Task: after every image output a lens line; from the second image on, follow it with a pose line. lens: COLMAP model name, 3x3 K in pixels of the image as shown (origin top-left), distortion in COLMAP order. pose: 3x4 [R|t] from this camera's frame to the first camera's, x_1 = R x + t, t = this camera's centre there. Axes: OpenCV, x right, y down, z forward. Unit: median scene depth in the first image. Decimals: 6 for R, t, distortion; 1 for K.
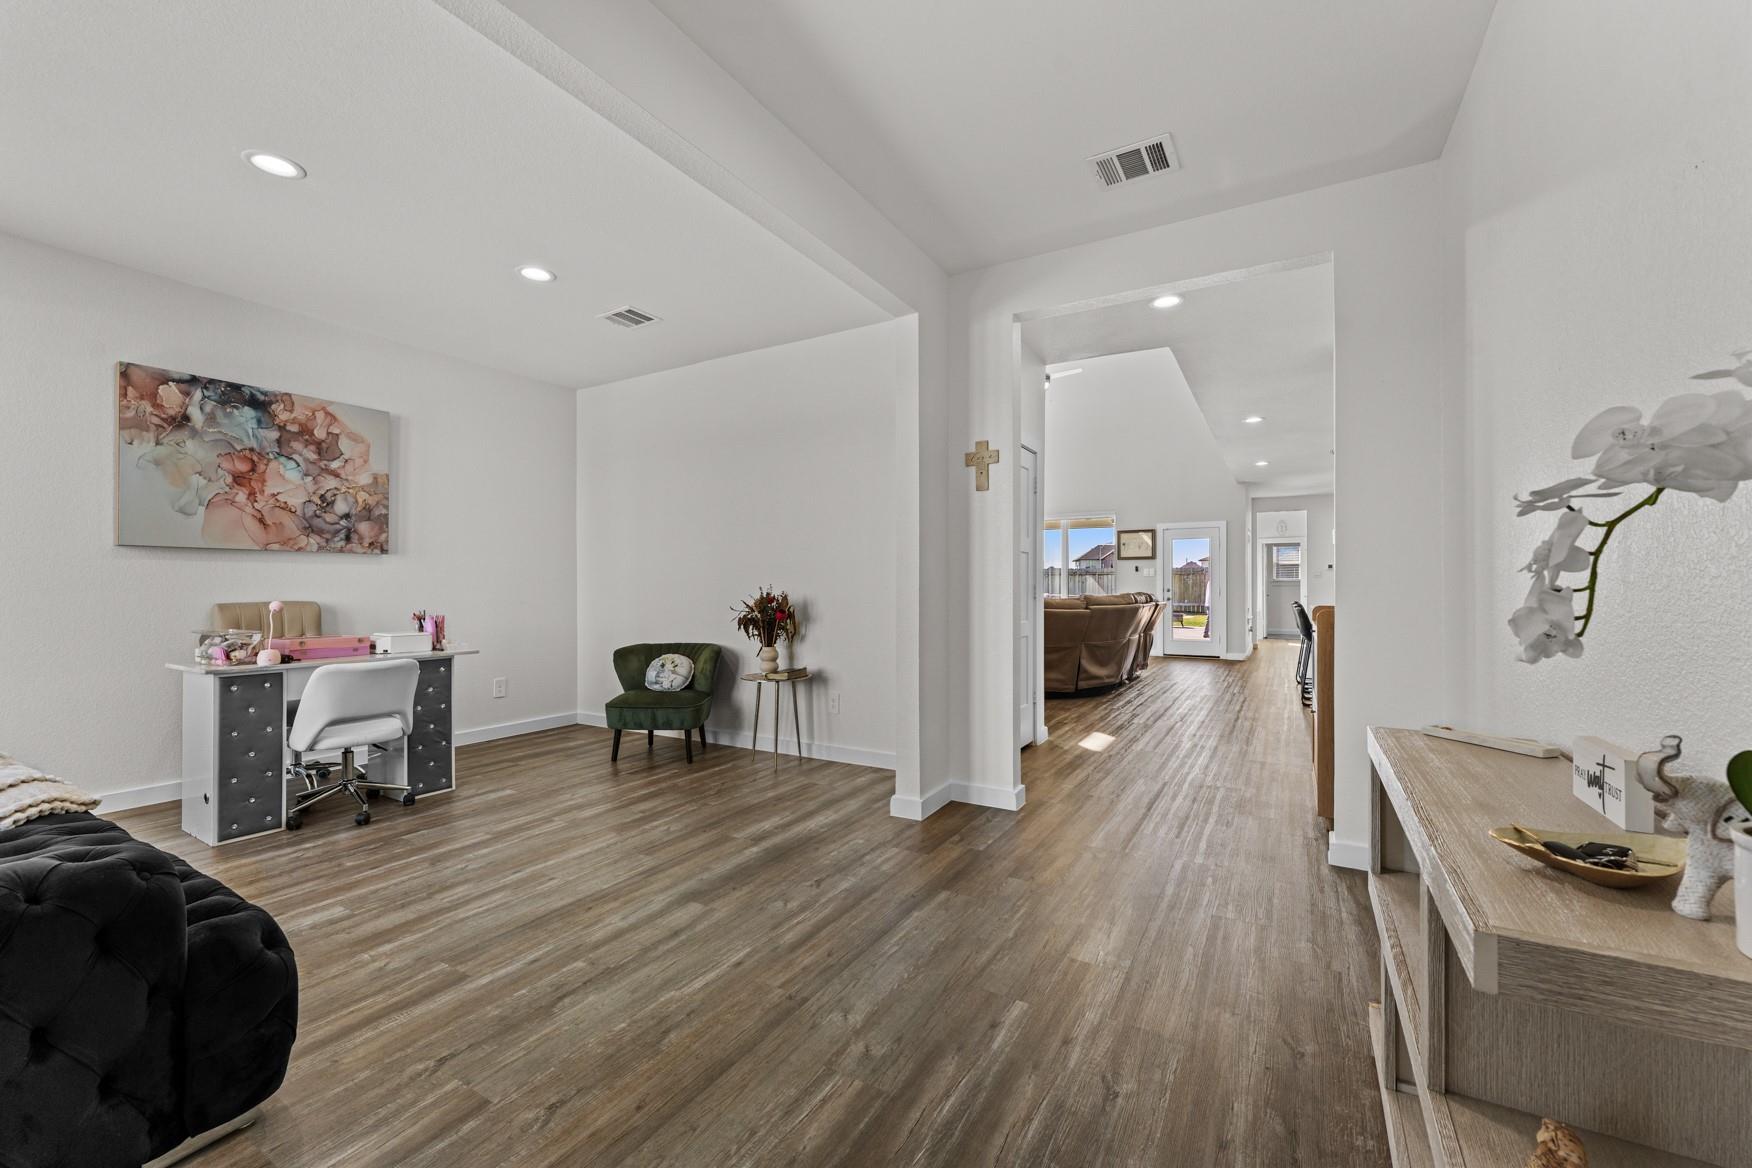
lens RADIAL K [[705.2, 0, 884.1], [0, 705.2, 583.6], [0, 0, 1]] dist [0.000922, -0.000636]
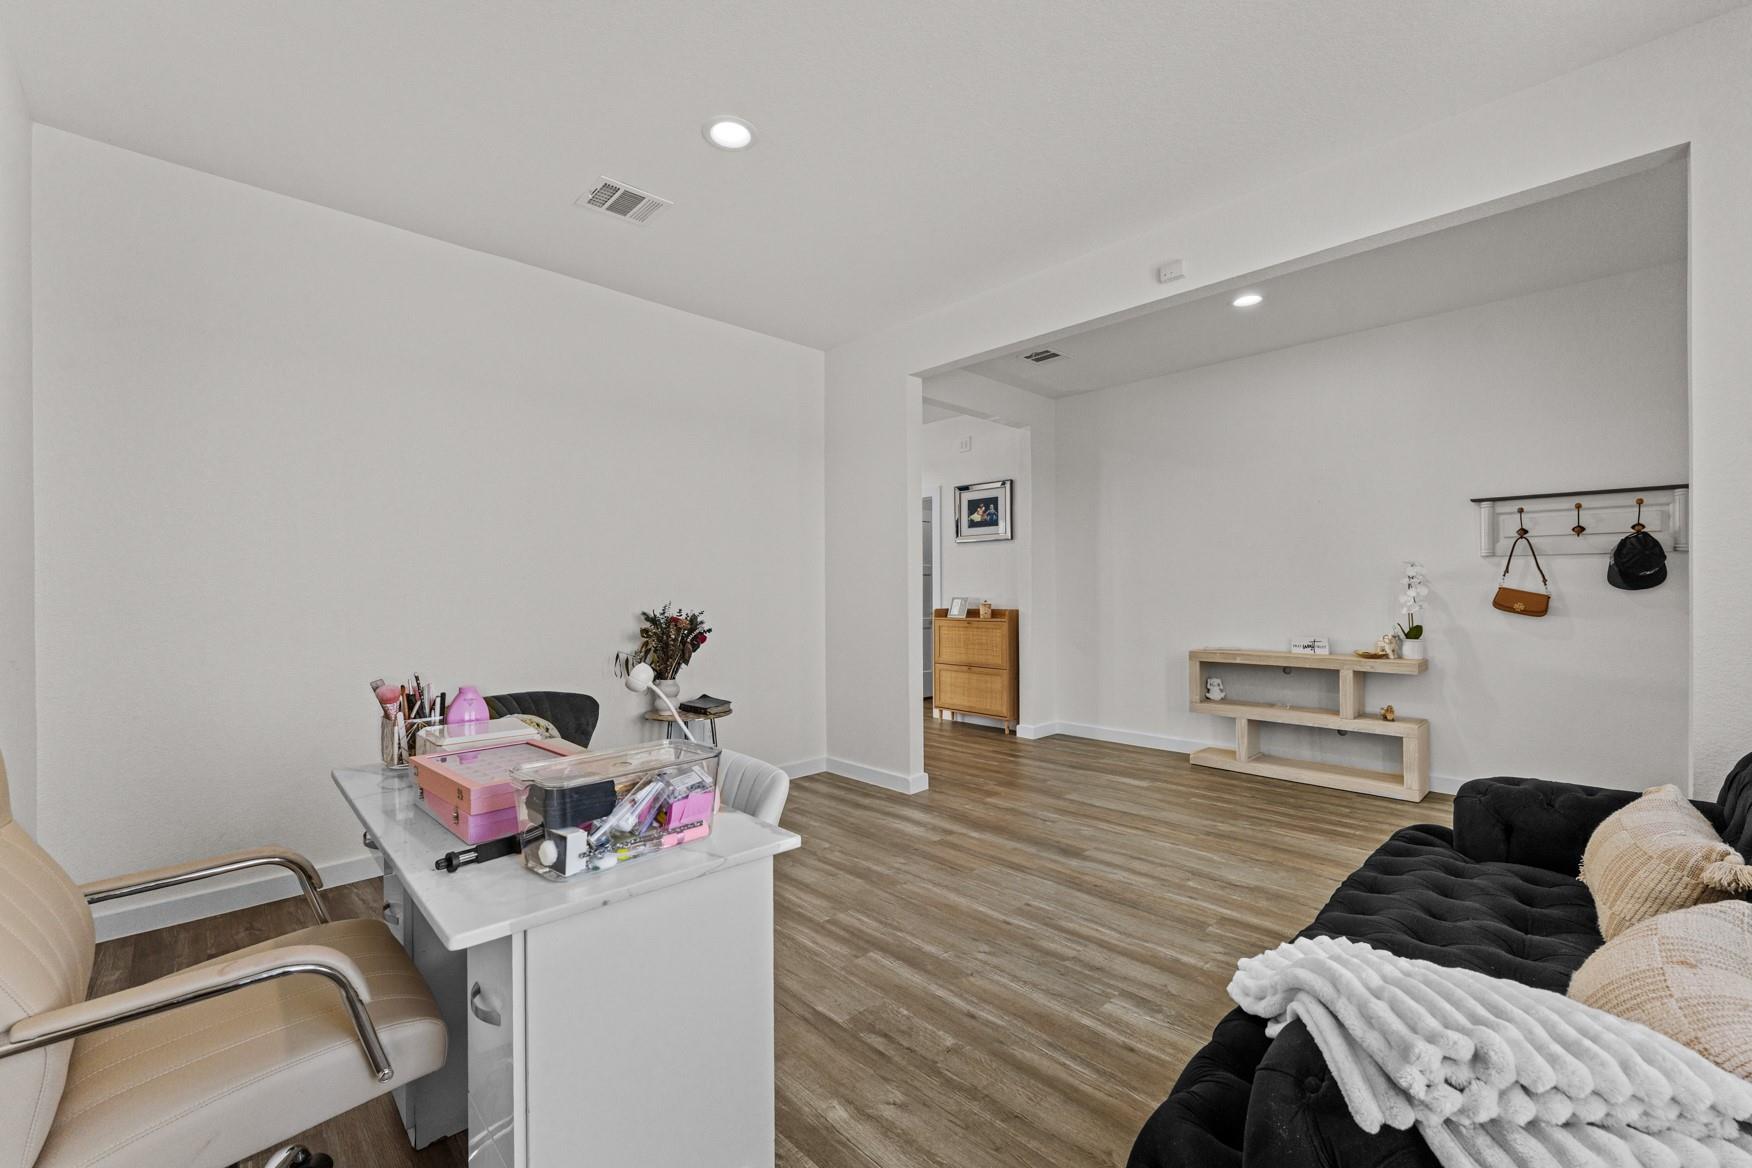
lens RADIAL K [[705.2, 0, 881.0], [0, 705.2, 584.3], [0, 0, 1]] dist [0.000922, -0.000636]
pose [[0.276496, 0.010030, 0.960963, -1.511695], [0.003279, 0.999930, -0.011380, -0.013387], [-0.961010, 0.006298, 0.276443, 0.952376]]
